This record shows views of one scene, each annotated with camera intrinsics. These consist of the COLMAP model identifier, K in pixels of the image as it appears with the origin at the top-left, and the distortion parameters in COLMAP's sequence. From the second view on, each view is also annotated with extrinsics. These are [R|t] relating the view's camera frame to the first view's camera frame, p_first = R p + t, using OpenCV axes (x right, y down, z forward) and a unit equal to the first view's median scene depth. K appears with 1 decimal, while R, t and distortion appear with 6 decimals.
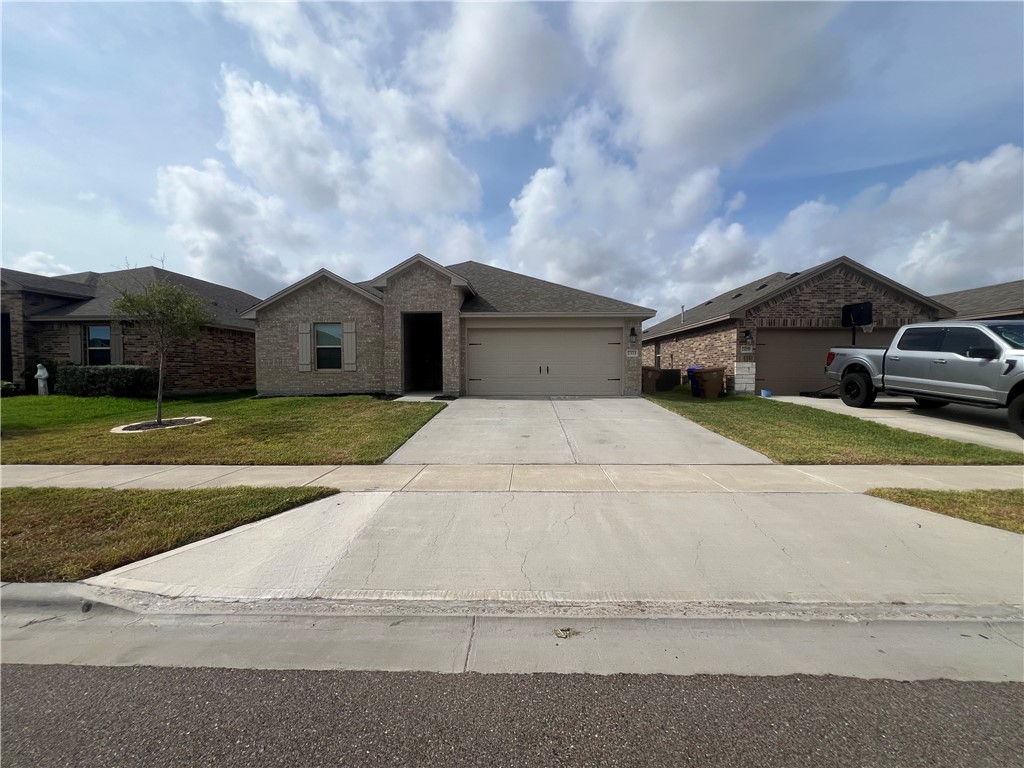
lens RADIAL K [[390.9, 0, 511.4], [0, 390.9, 377.3], [0, 0, 1]] dist [-0.002992, -0.000389]
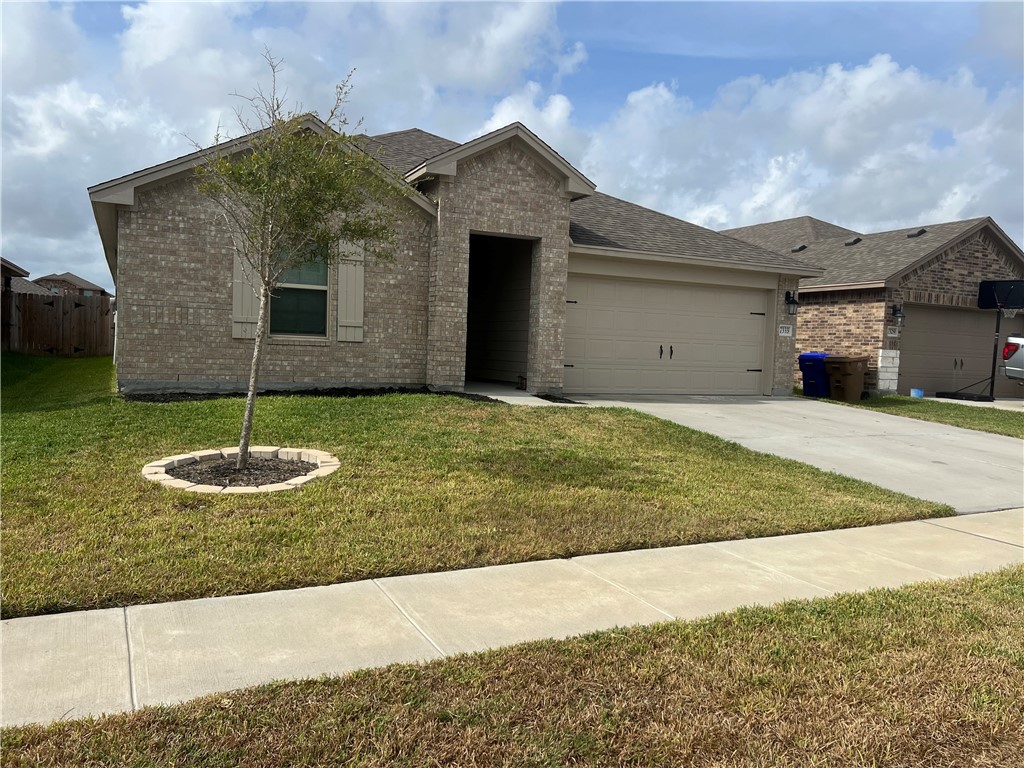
lens RADIAL K [[770.0, 0, 516.3], [0, 770.0, 379.0], [0, 0, 1]] dist [0.062208, -0.072924]
pose [[0.877761, 0.014472, 0.478881, -0.683520], [-0.030139, 0.999232, 0.025045, -0.000343], [-0.478150, -0.036417, 0.877523, 0.077698]]
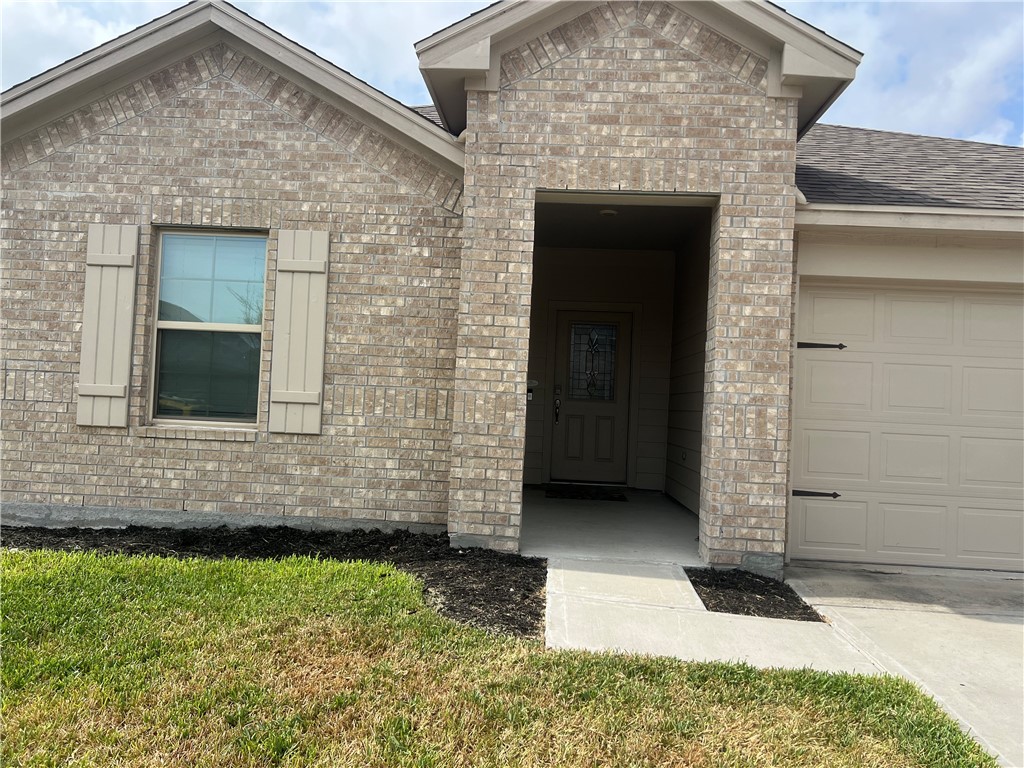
lens RADIAL K [[770.0, 0, 516.3], [0, 770.0, 379.0], [0, 0, 1]] dist [0.062208, -0.072924]
pose [[0.998845, 0.047385, -0.007899, -0.276028], [-0.047780, 0.996982, -0.061190, -0.026647], [0.004976, 0.061497, 0.998095, 0.531398]]
